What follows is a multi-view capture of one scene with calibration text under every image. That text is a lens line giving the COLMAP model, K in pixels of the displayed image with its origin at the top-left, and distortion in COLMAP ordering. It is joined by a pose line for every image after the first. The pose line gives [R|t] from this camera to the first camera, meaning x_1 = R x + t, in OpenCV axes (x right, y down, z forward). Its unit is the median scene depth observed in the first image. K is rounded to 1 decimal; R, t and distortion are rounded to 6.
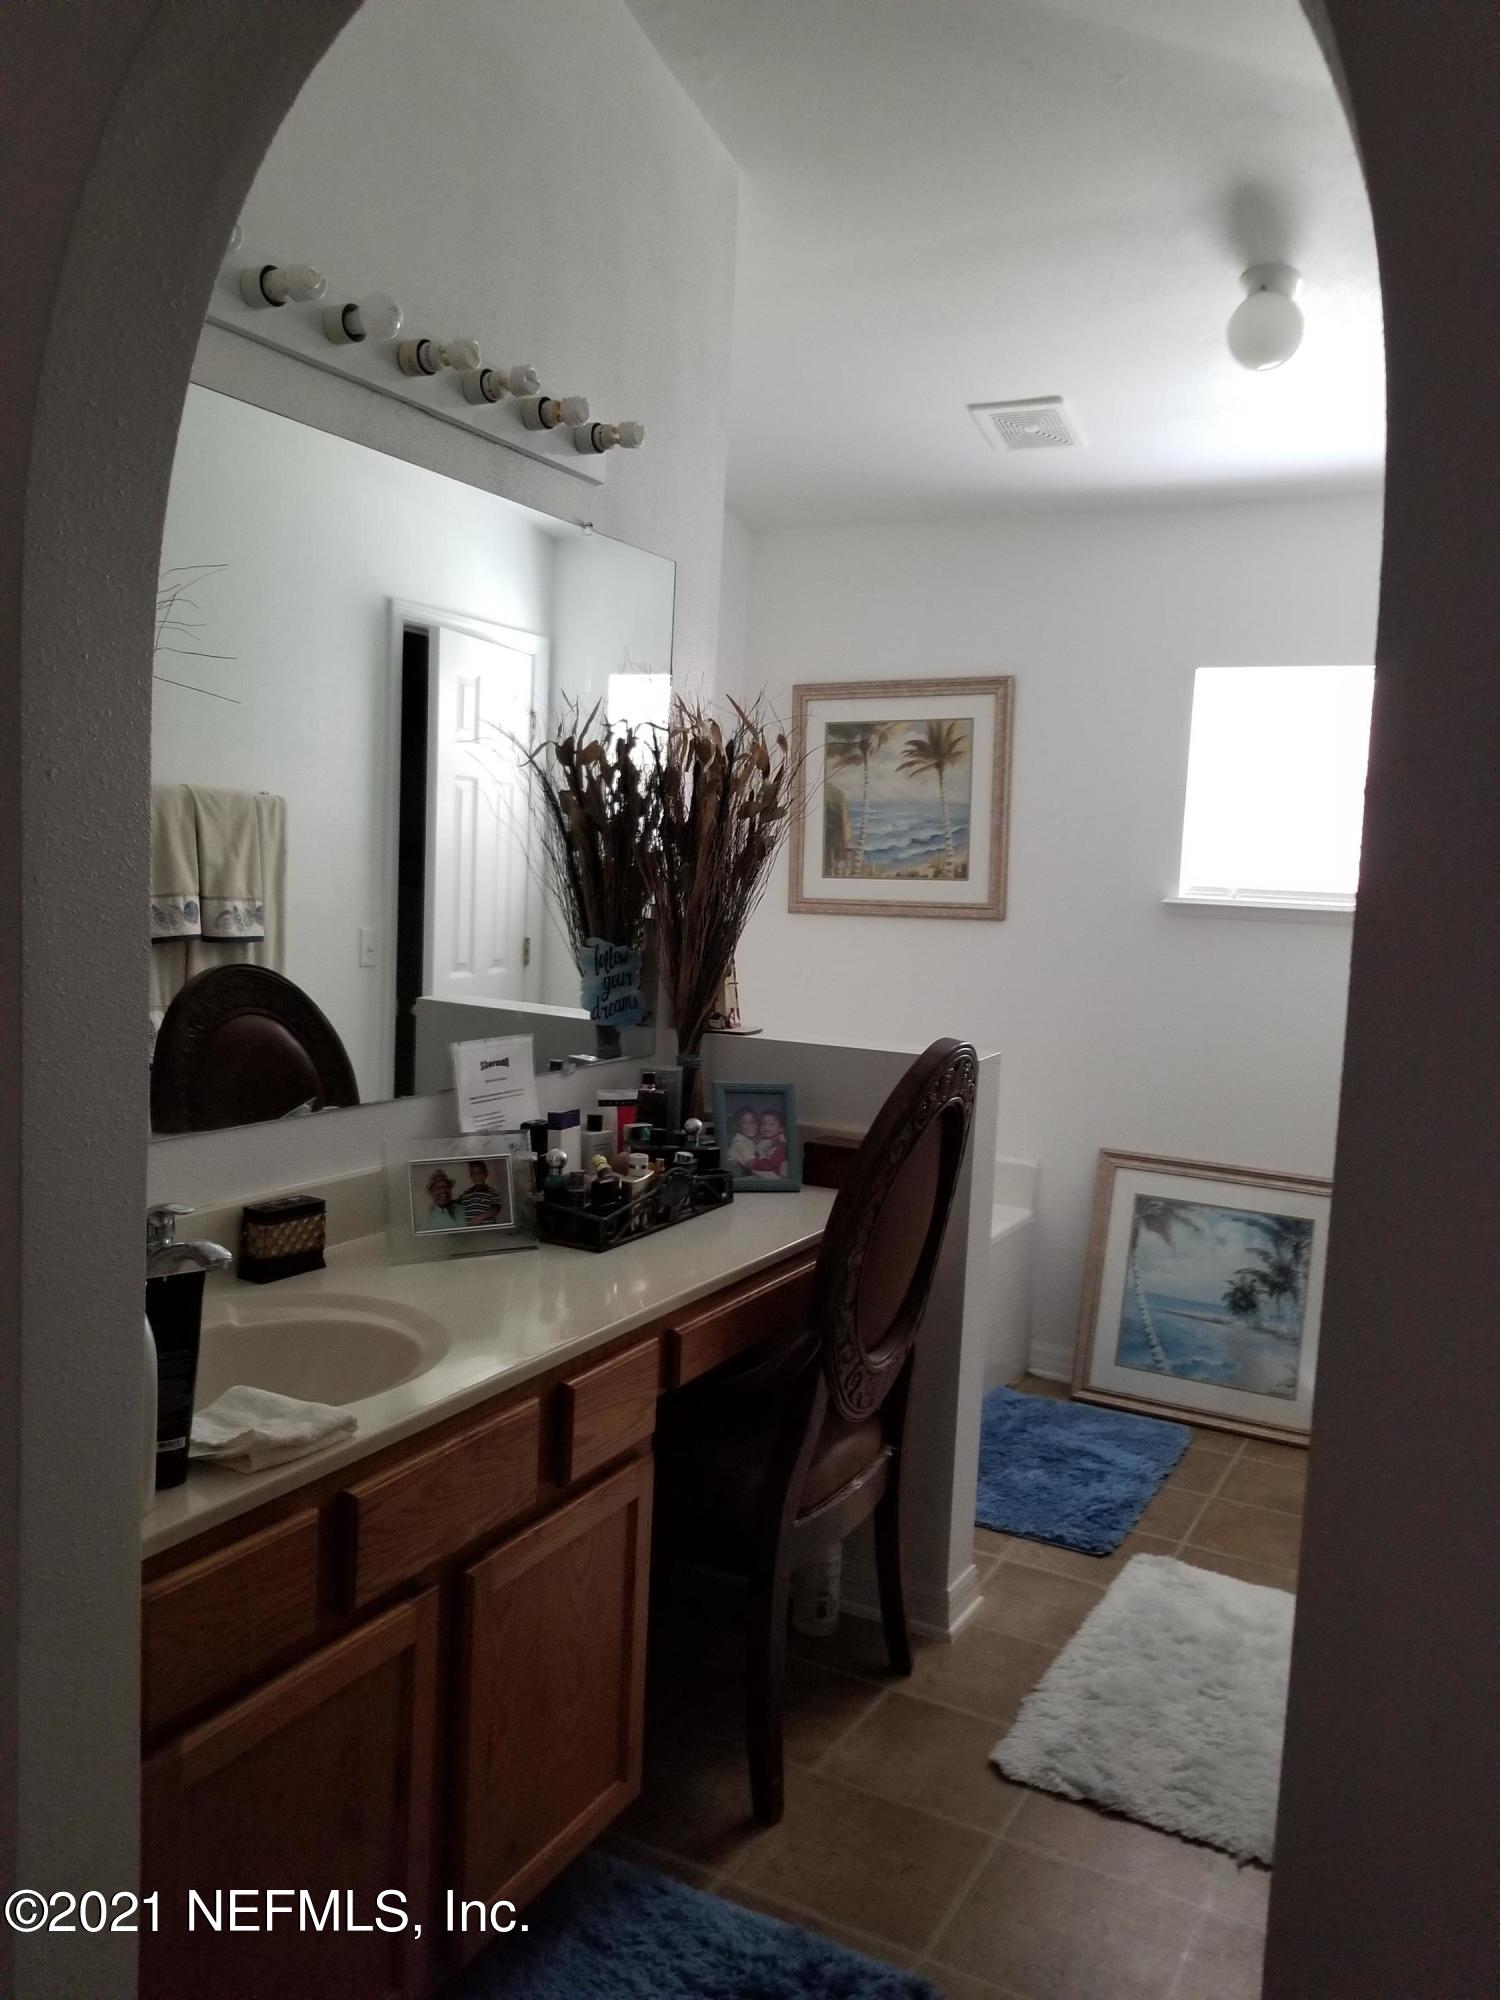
lens RADIAL K [[1563.2, 0, 757.6], [0, 1563.2, 991.9], [0, 0, 1]] dist [0.121562, -0.257628]
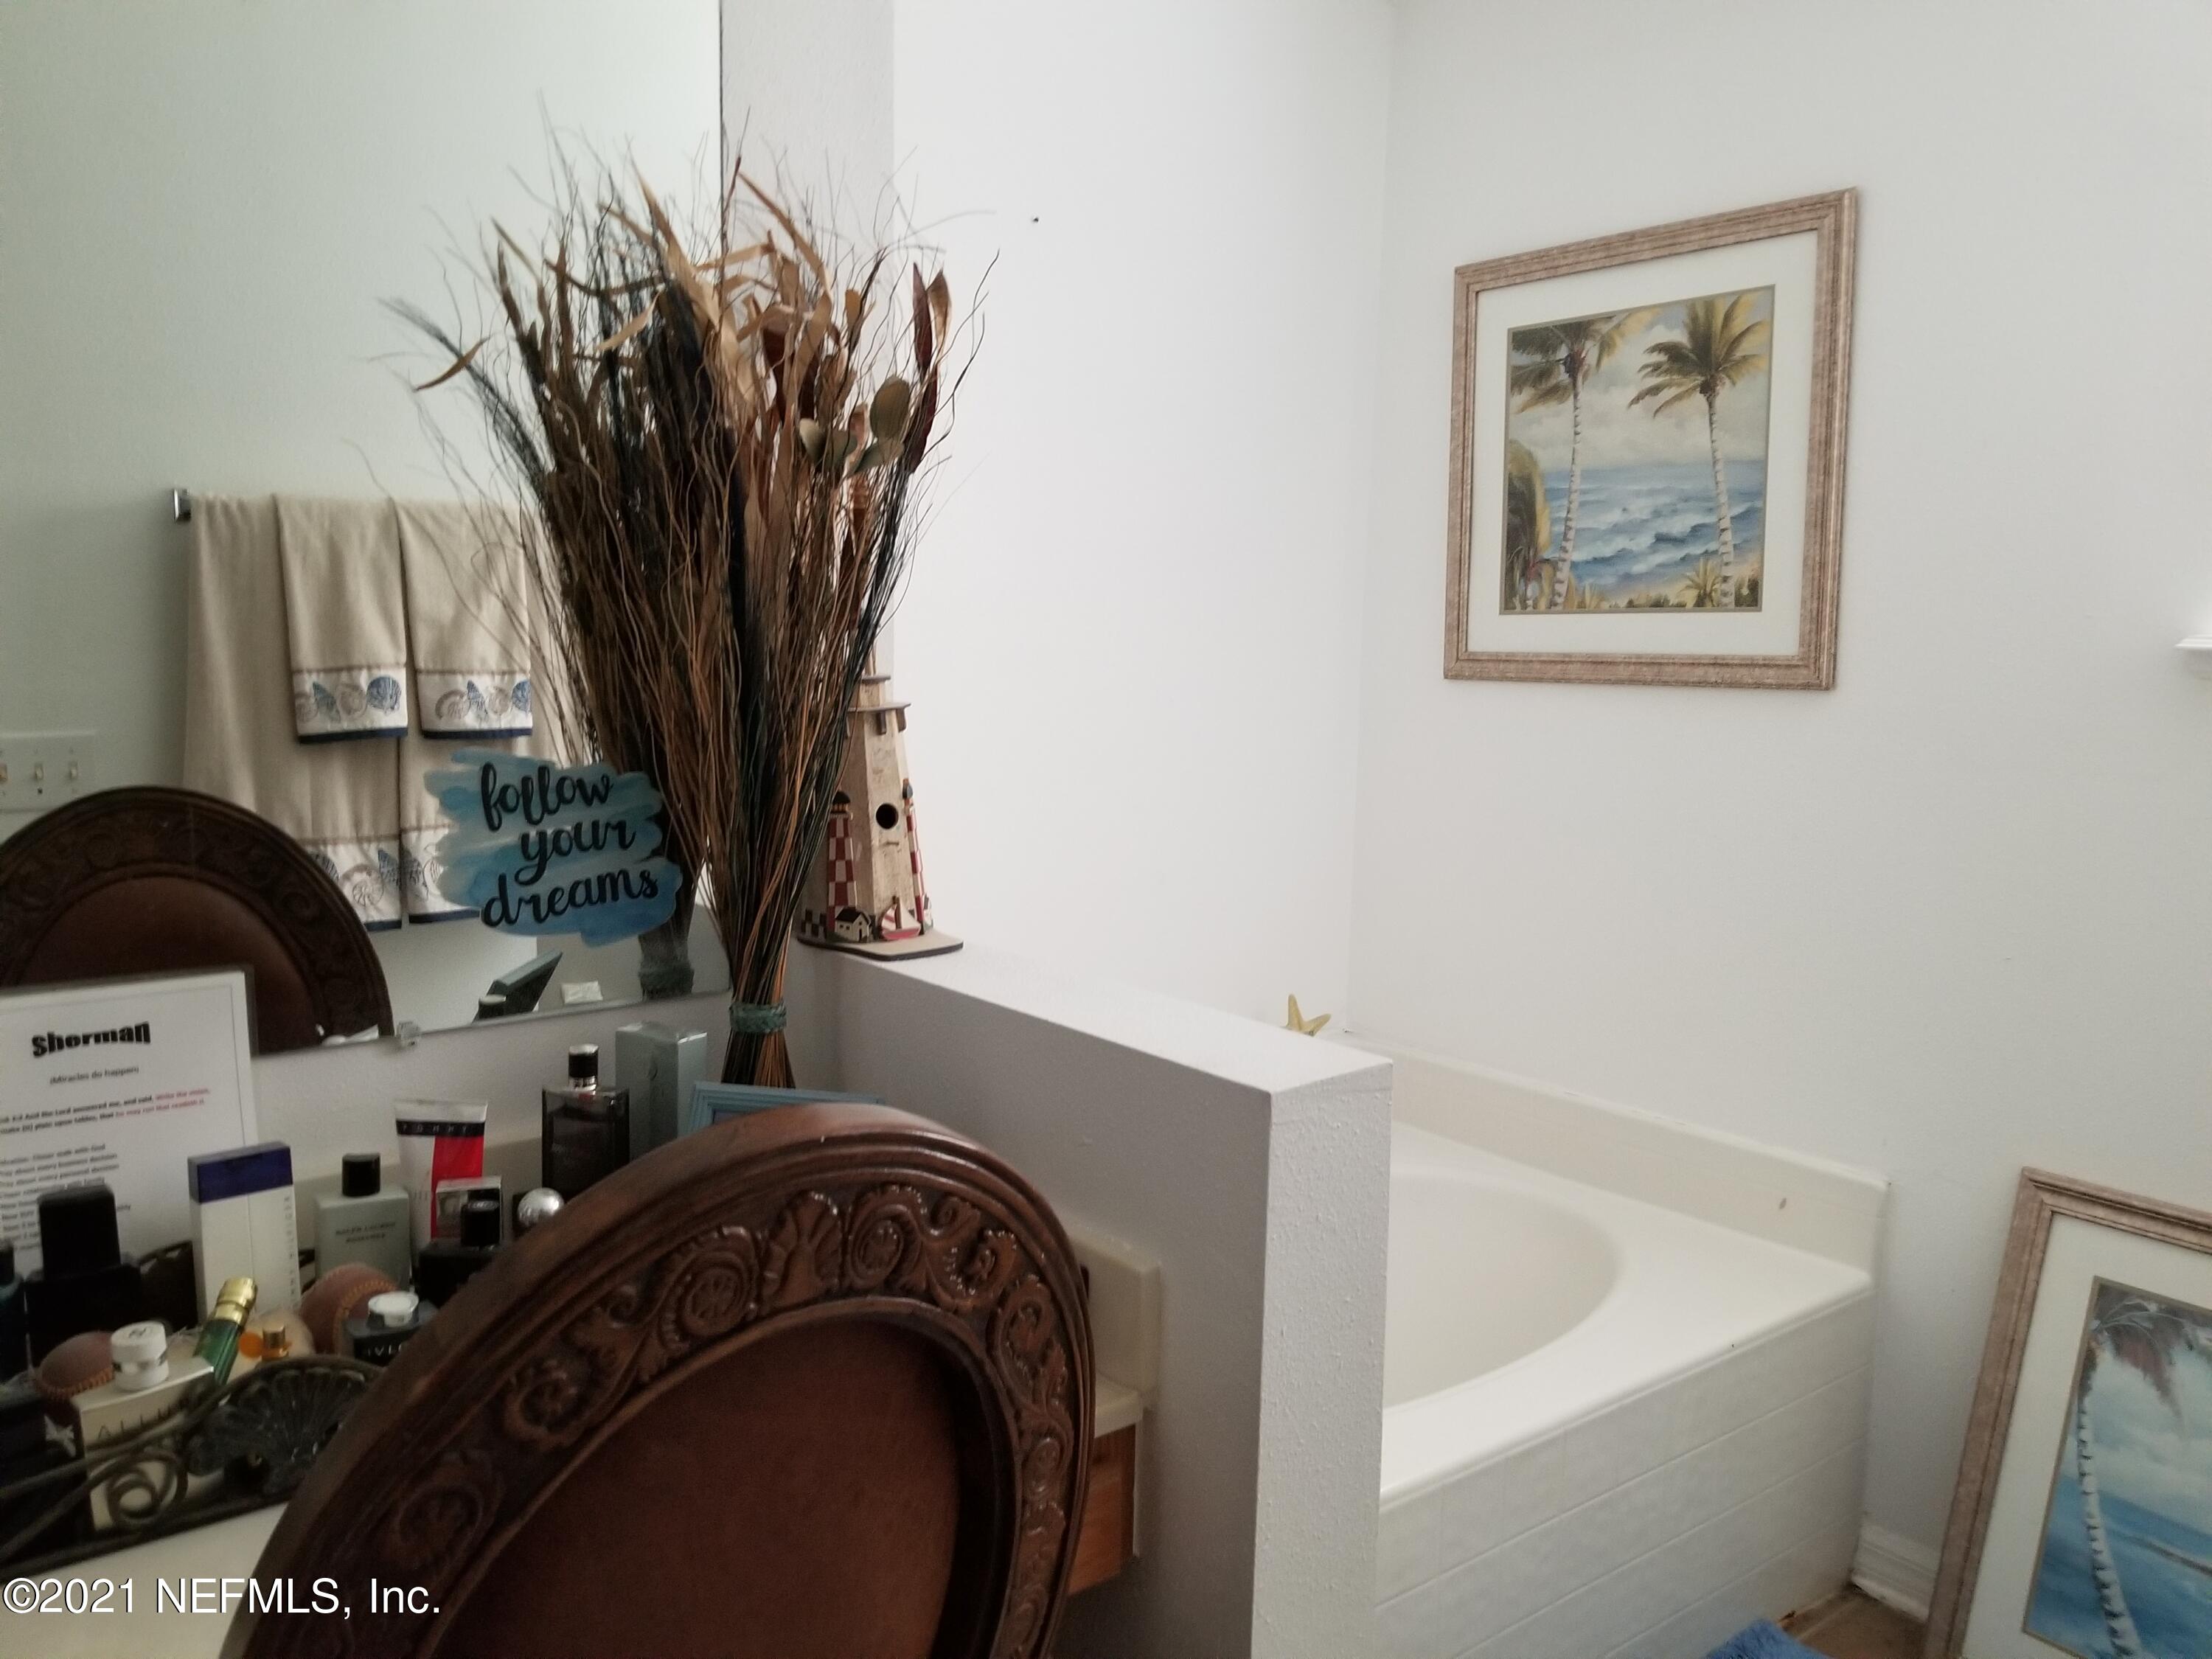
lens RADIAL K [[1703.7, 0, 1105.9], [0, 1703.7, 842.9], [0, 0, 1]] dist [-0.009047, 0.017986]
pose [[0.905306, 0.028080, -0.423832, 0.178154], [-0.007934, 0.998756, 0.049223, -0.021657], [0.424687, -0.041199, 0.904402, 0.409343]]
